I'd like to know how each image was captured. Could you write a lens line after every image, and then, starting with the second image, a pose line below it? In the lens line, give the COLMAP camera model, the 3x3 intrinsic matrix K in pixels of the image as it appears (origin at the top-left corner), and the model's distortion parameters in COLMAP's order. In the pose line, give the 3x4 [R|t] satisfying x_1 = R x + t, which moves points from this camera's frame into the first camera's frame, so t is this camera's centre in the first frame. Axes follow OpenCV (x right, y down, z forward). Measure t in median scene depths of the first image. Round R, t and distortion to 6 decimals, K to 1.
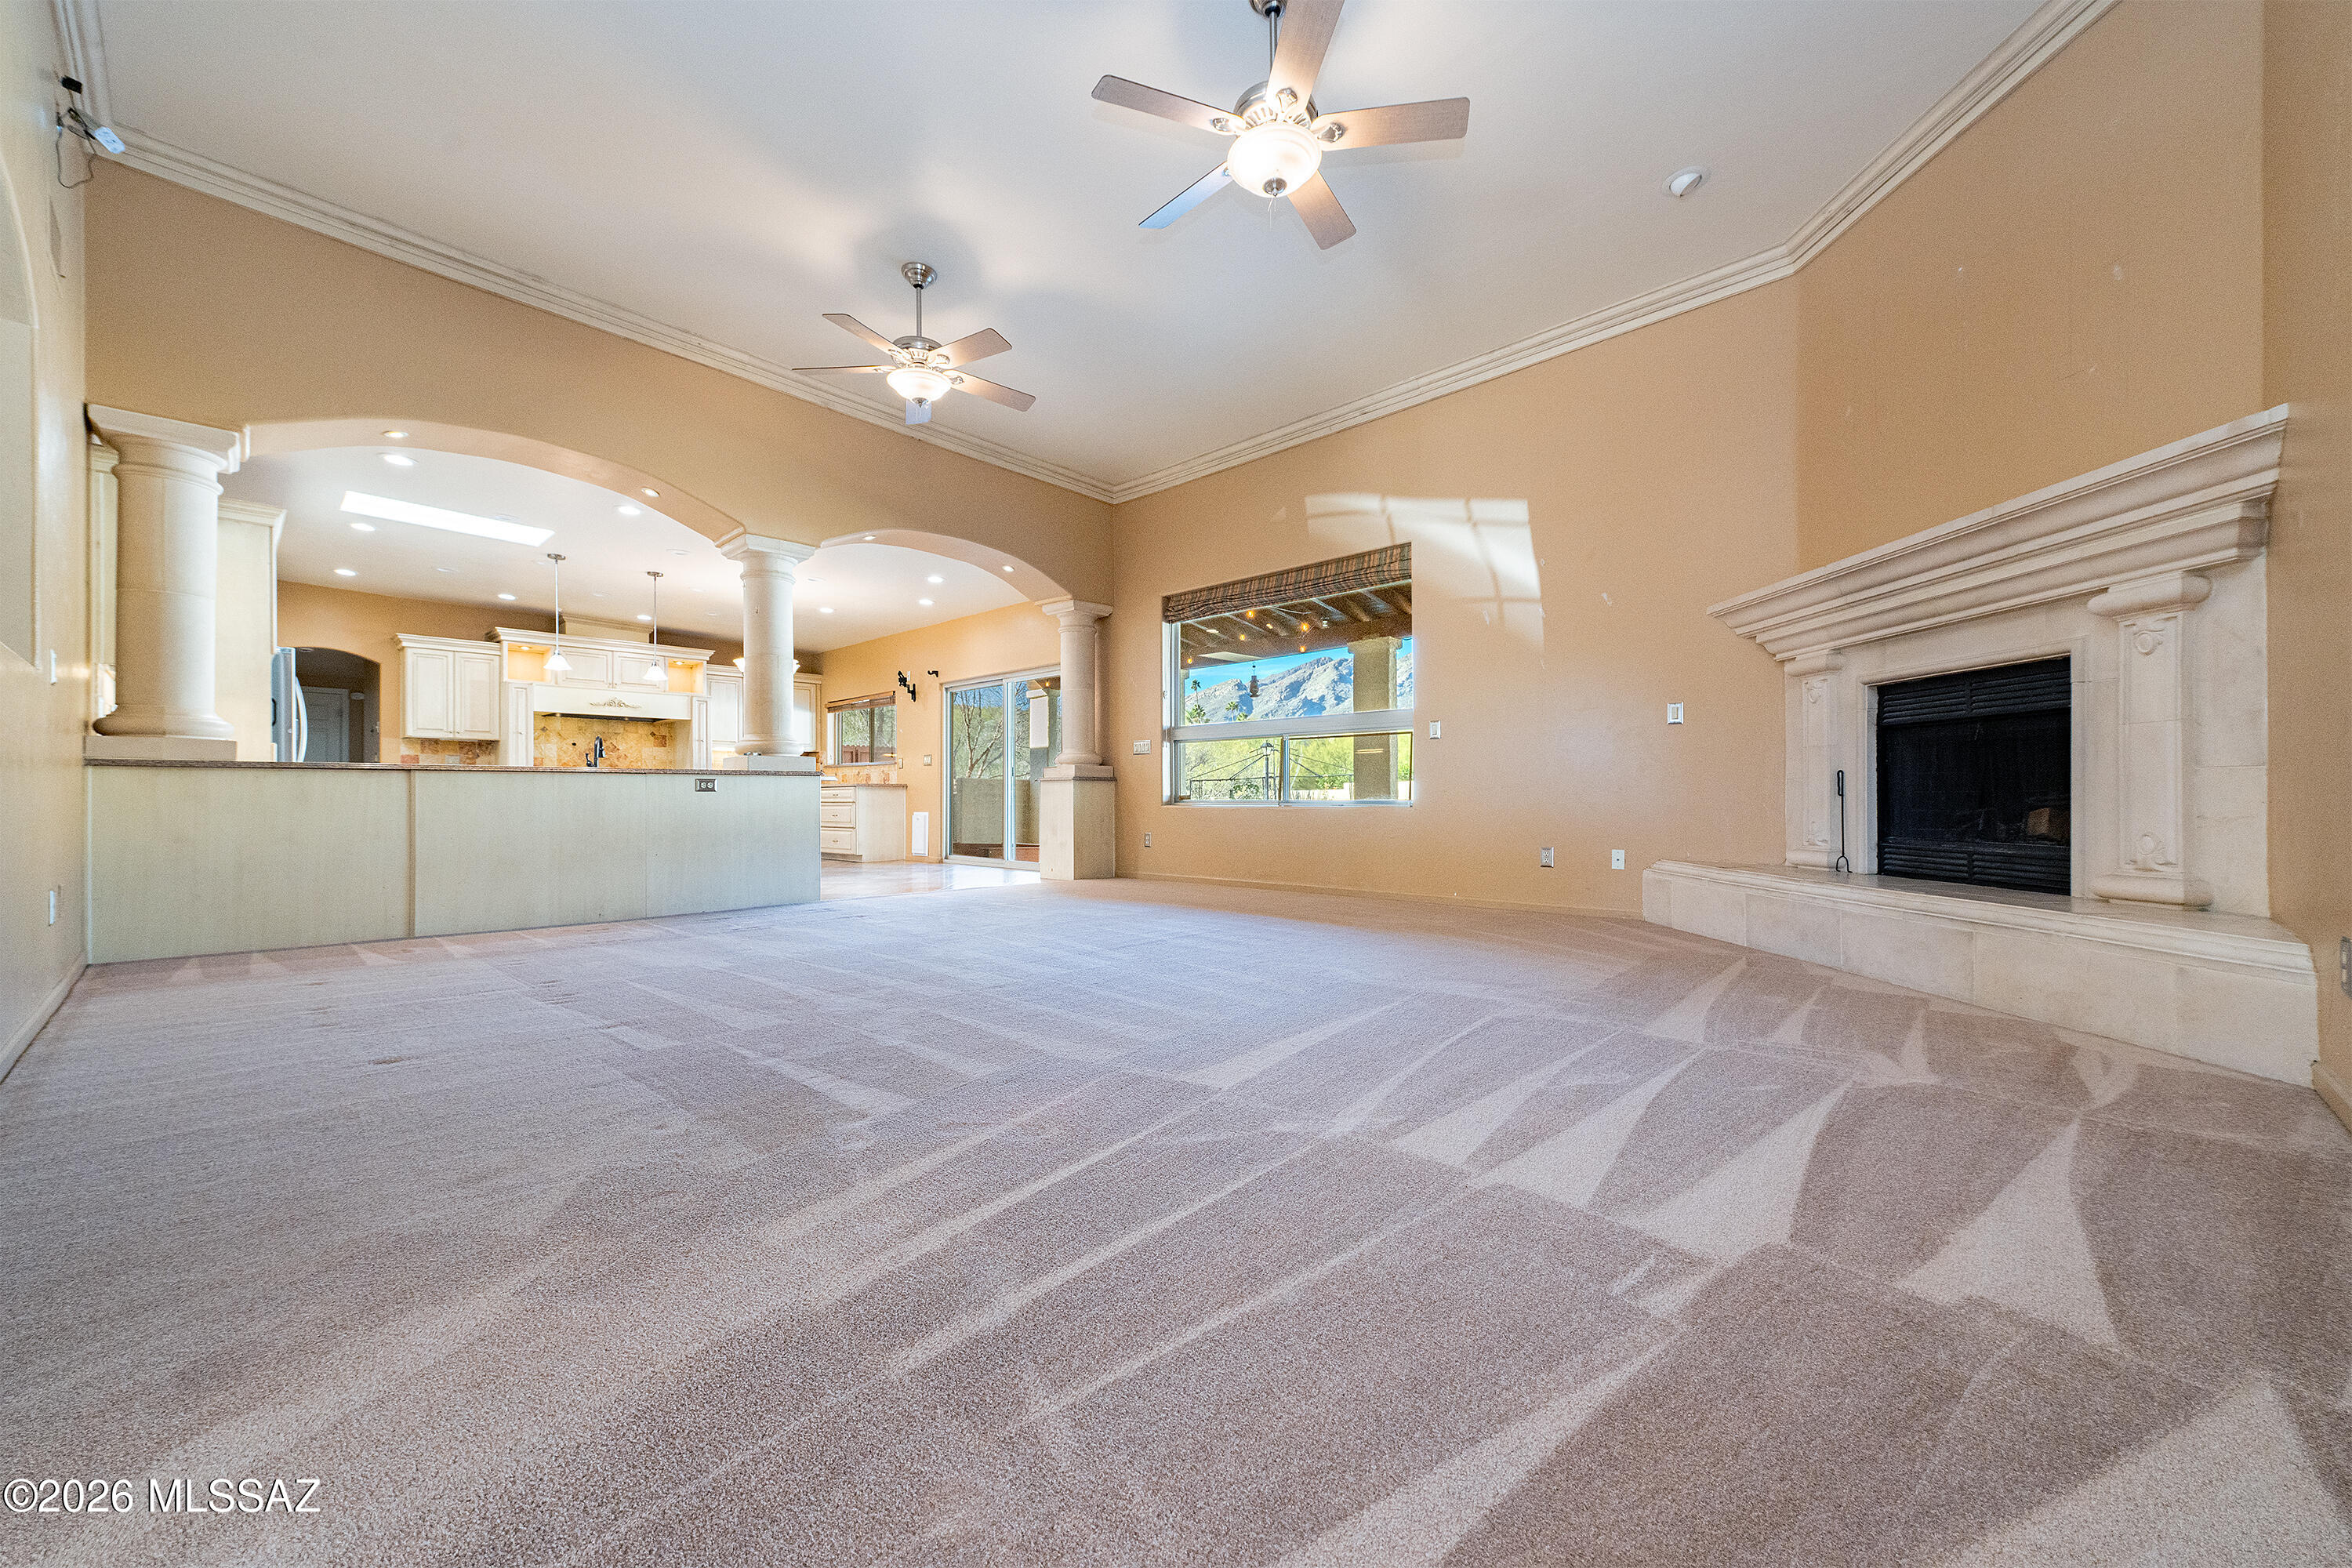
lens RADIAL K [[882.4, 0, 1176.0], [0, 882.4, 784.0], [0, 0, 1]] dist [0.002114, -0.000060]
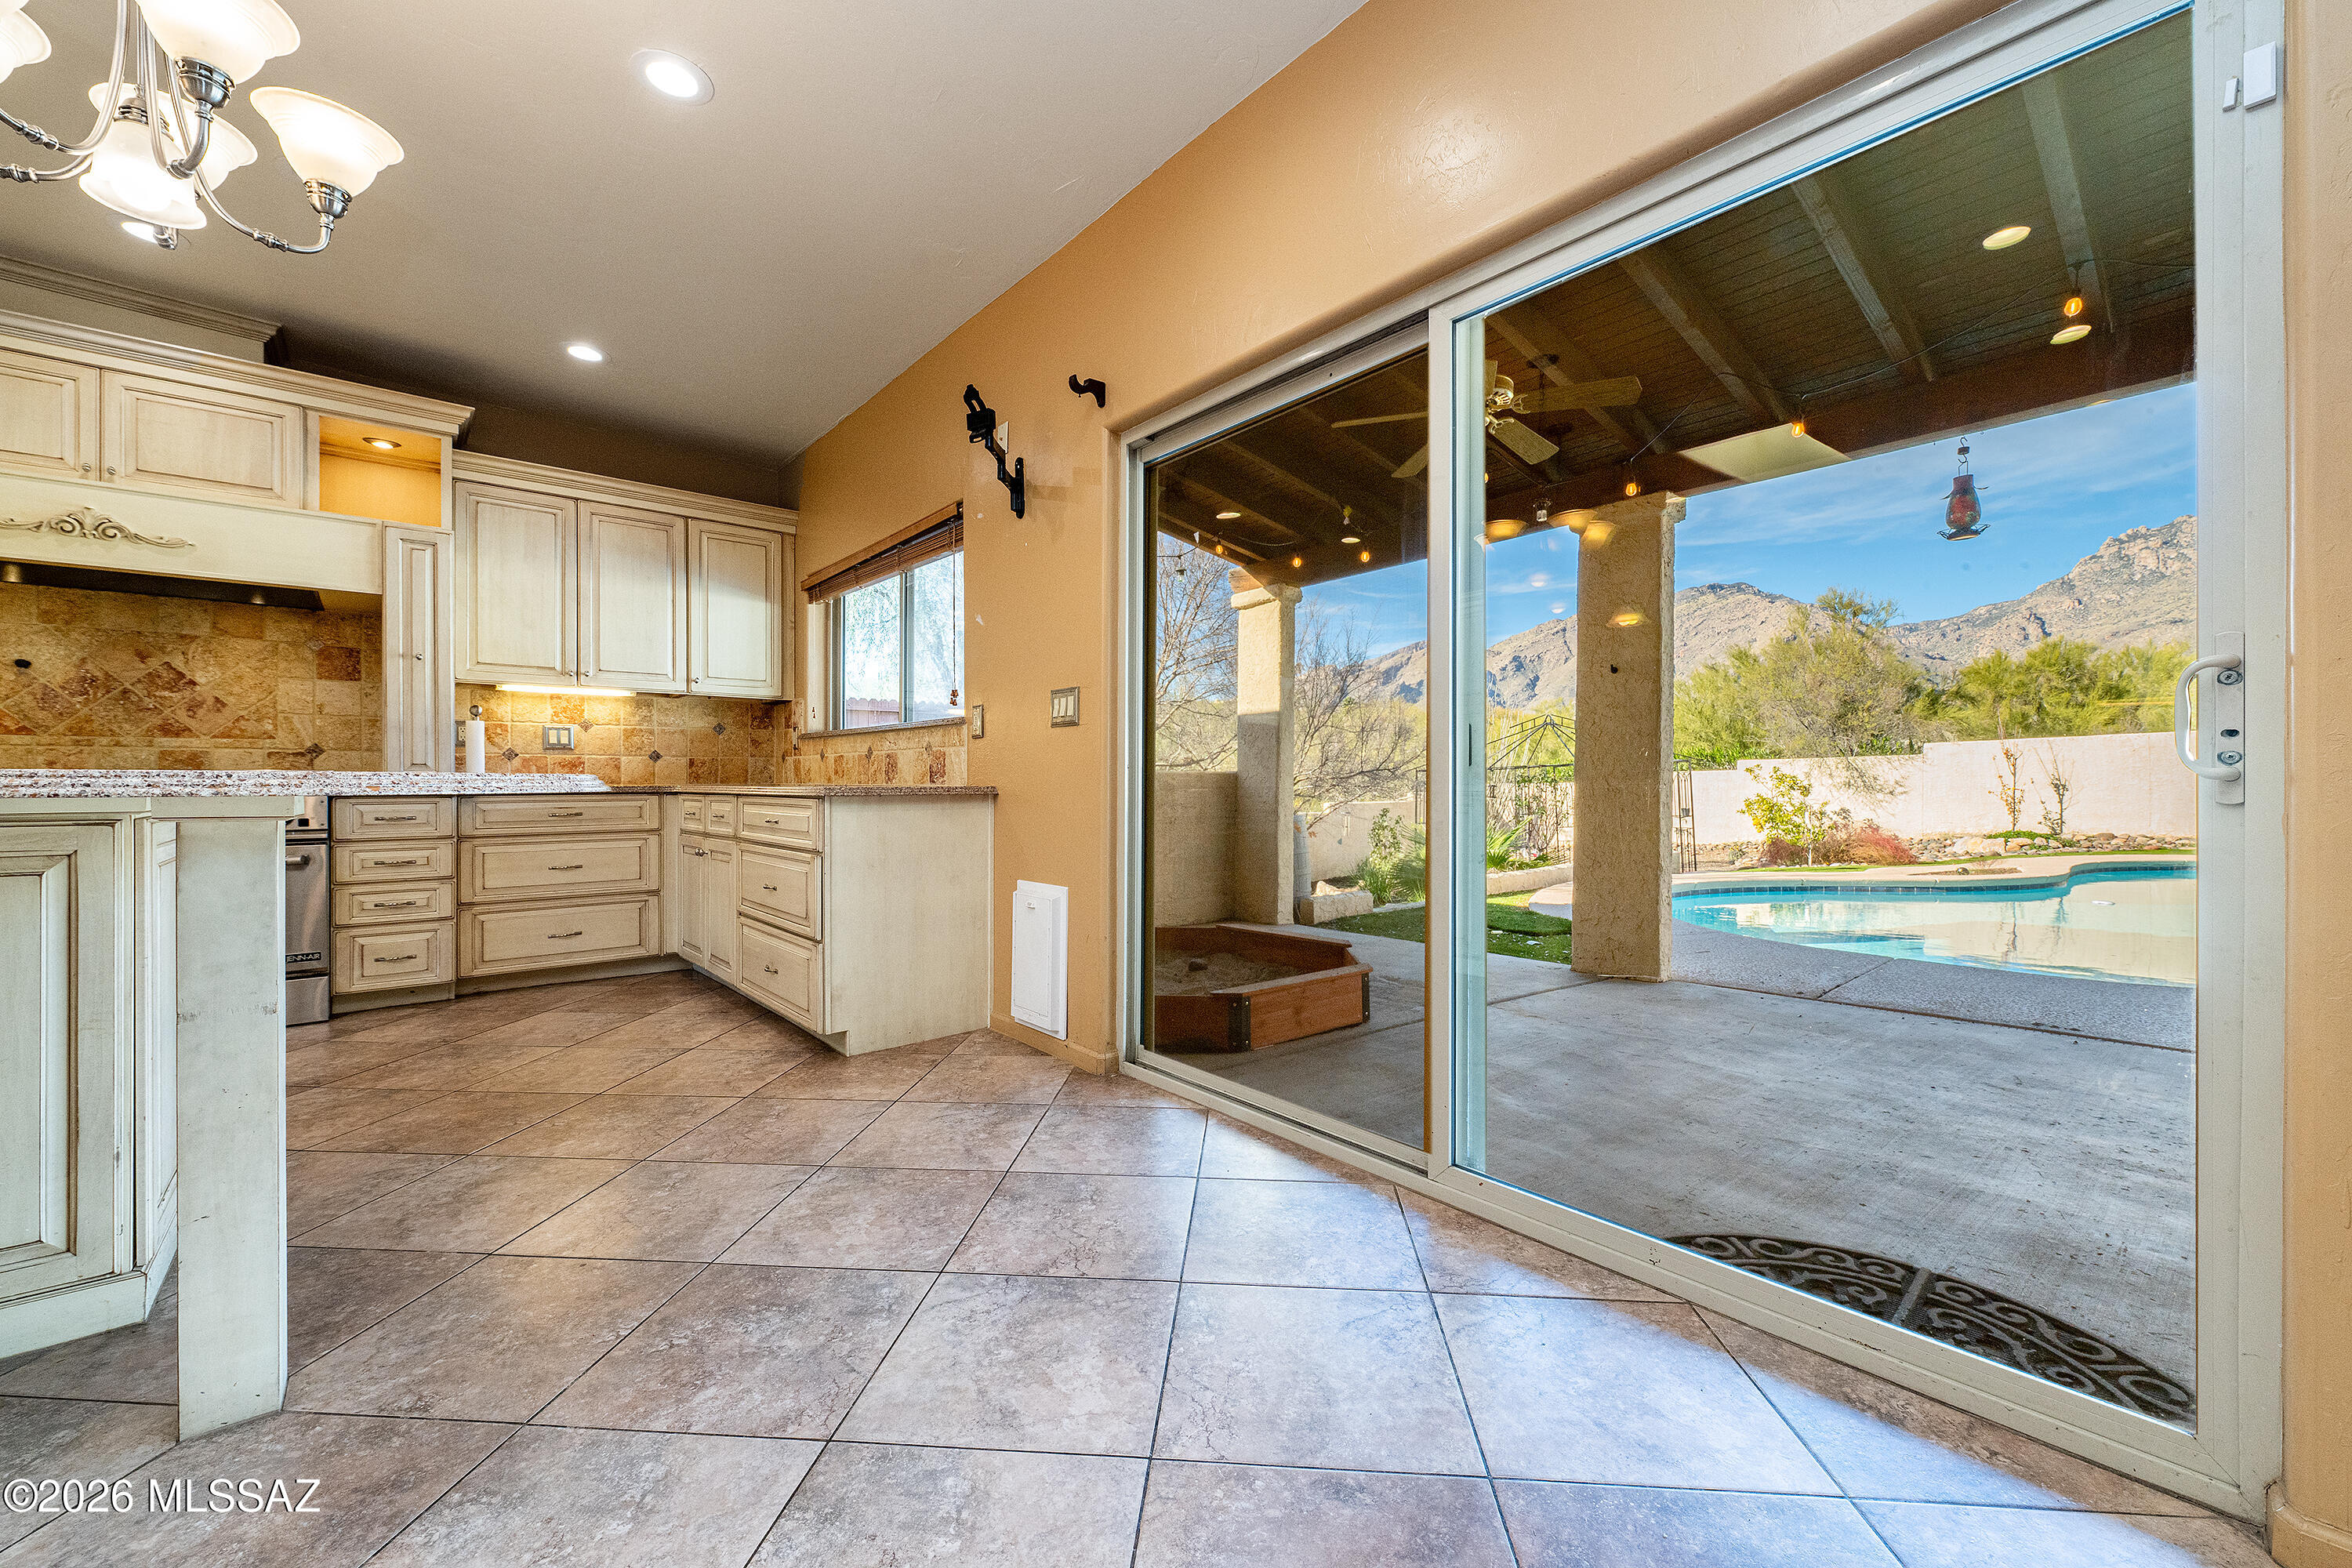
lens RADIAL K [[922.2, 0, 1186.9], [0, 922.2, 780.7], [0, 0, 1]] dist [-0.001910, 0.000151]
pose [[0.994631, 0.005144, -0.103357, -0.214649], [-0.003715, 0.999895, 0.014006, -0.007437], [0.103418, -0.013547, 0.994546, 0.716883]]
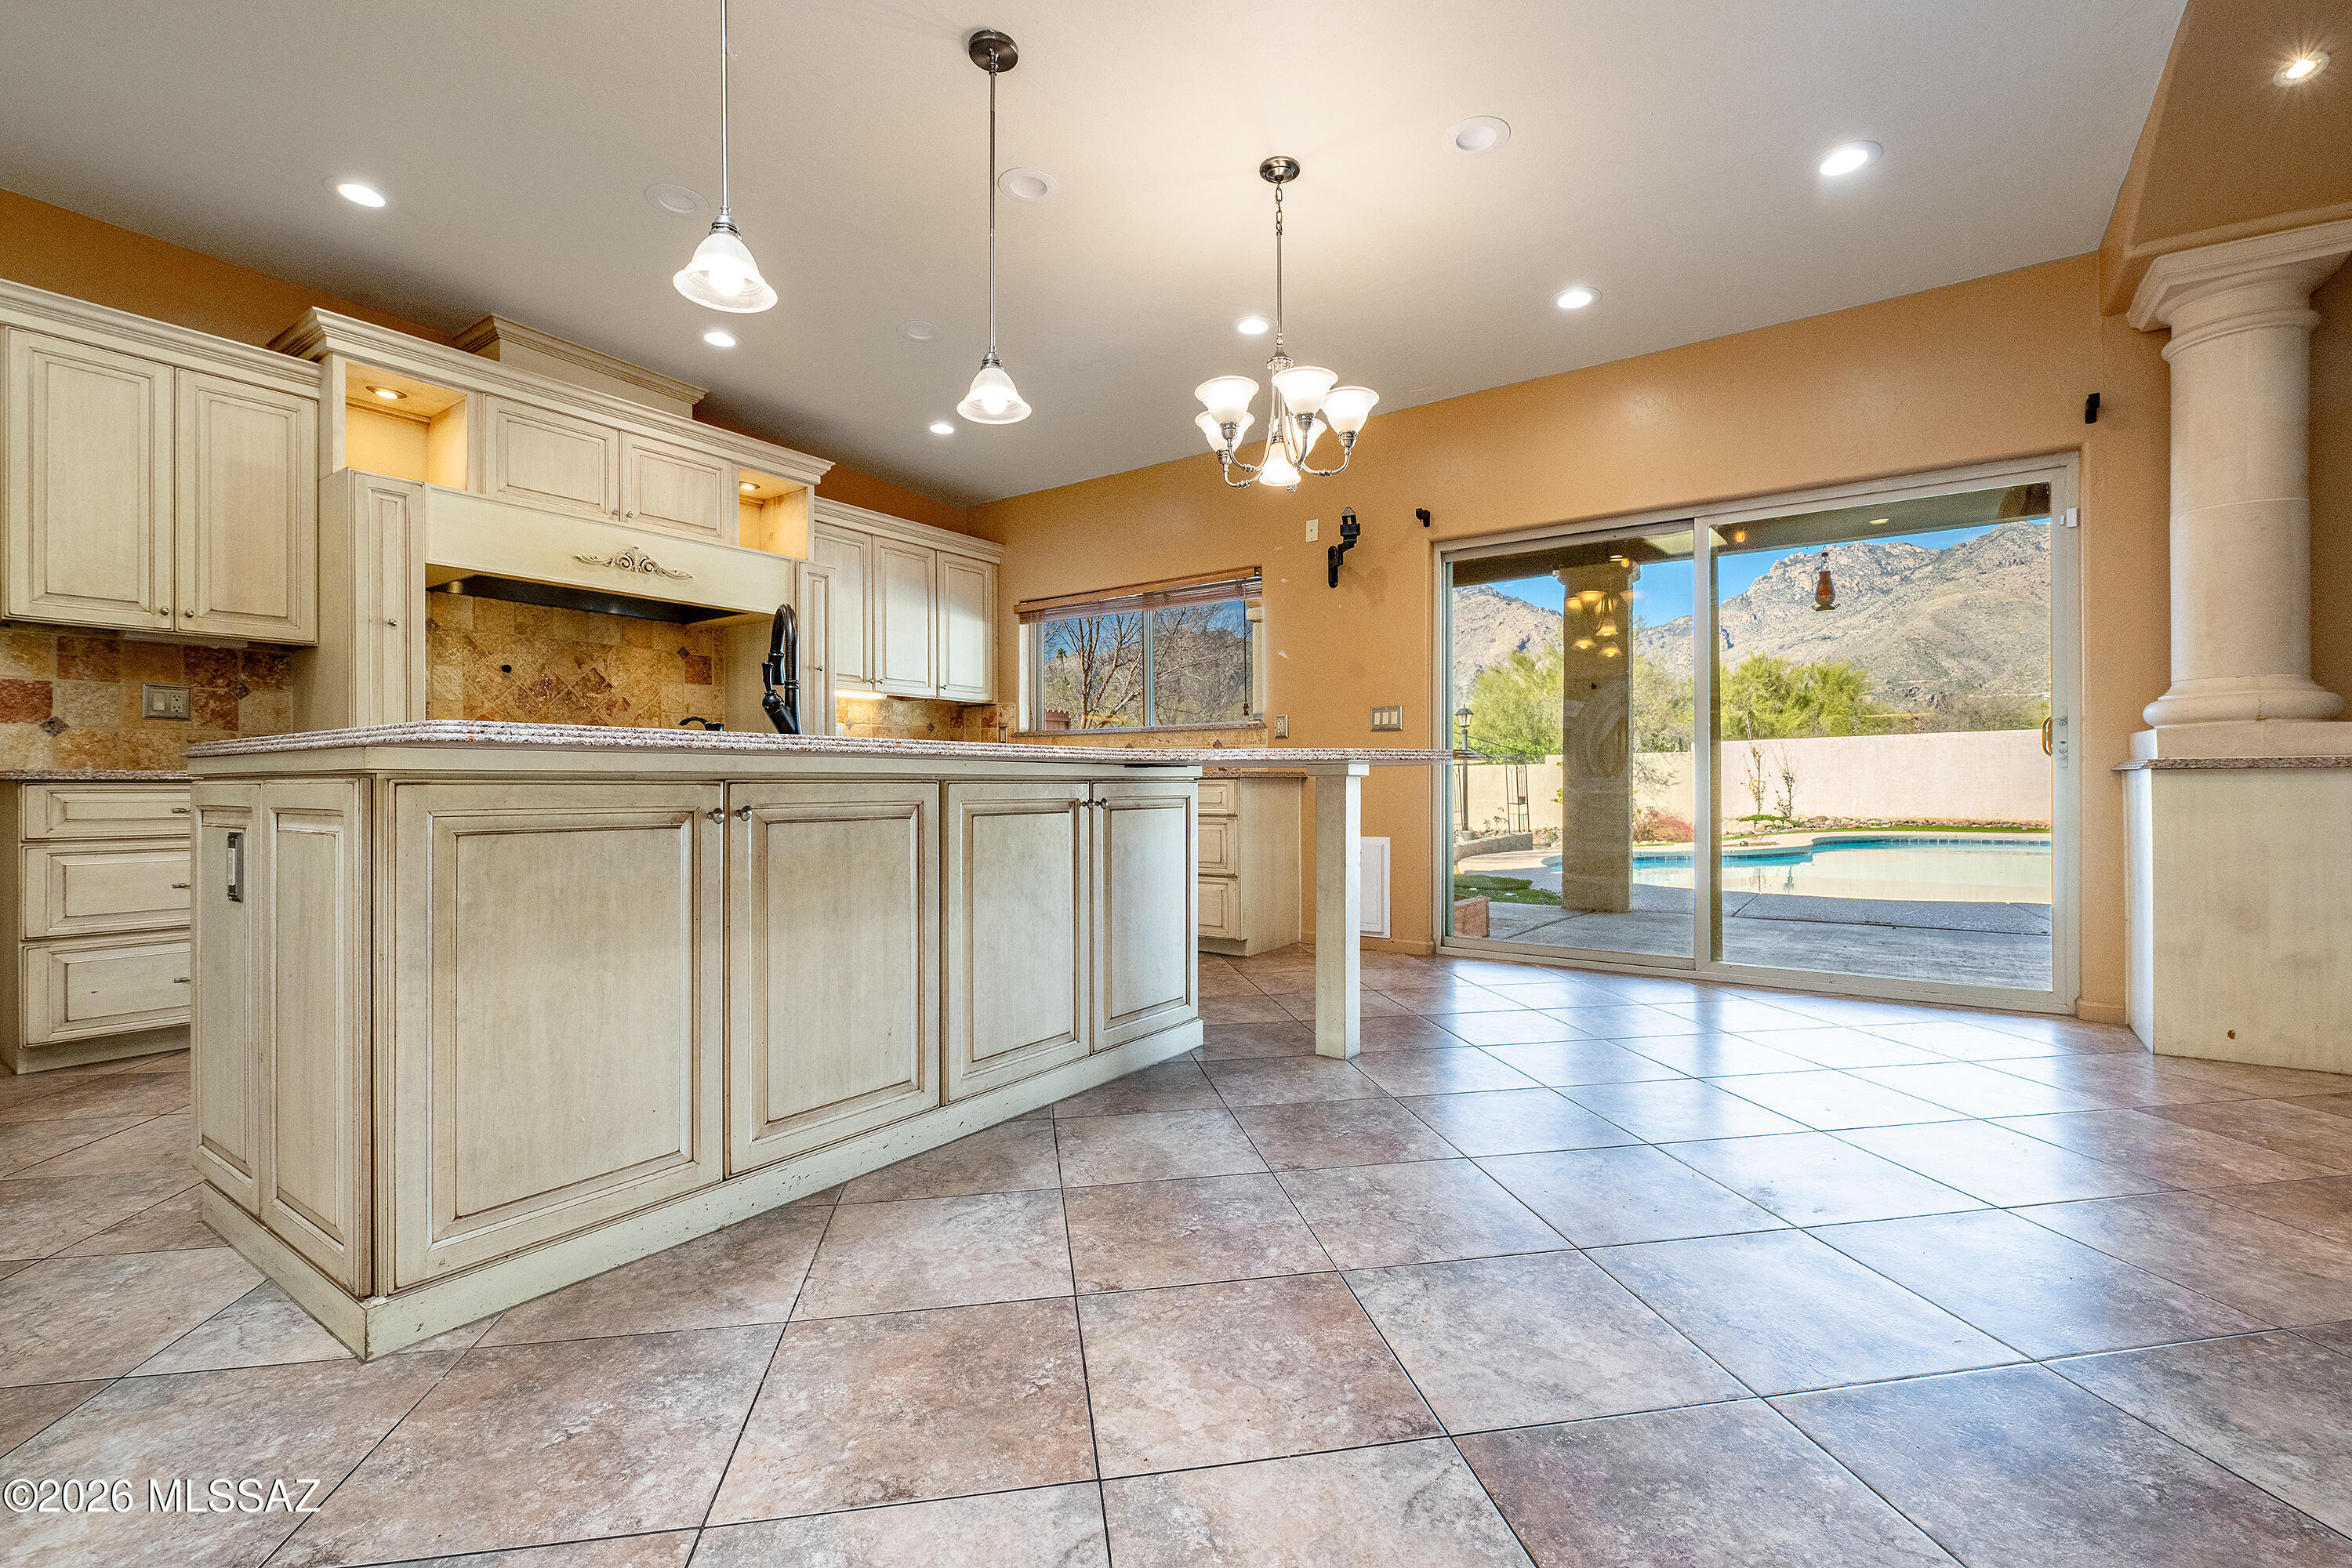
lens RADIAL K [[998.5, 0, 1176.9], [0, 998.5, 776.0], [0, 0, 1]] dist [0.002346, 0.000003]
pose [[0.989779, 0.001523, 0.142600, -0.462576], [-0.002795, 0.999958, 0.008725, -0.002356], [-0.142581, -0.009034, 0.989742, 0.534204]]
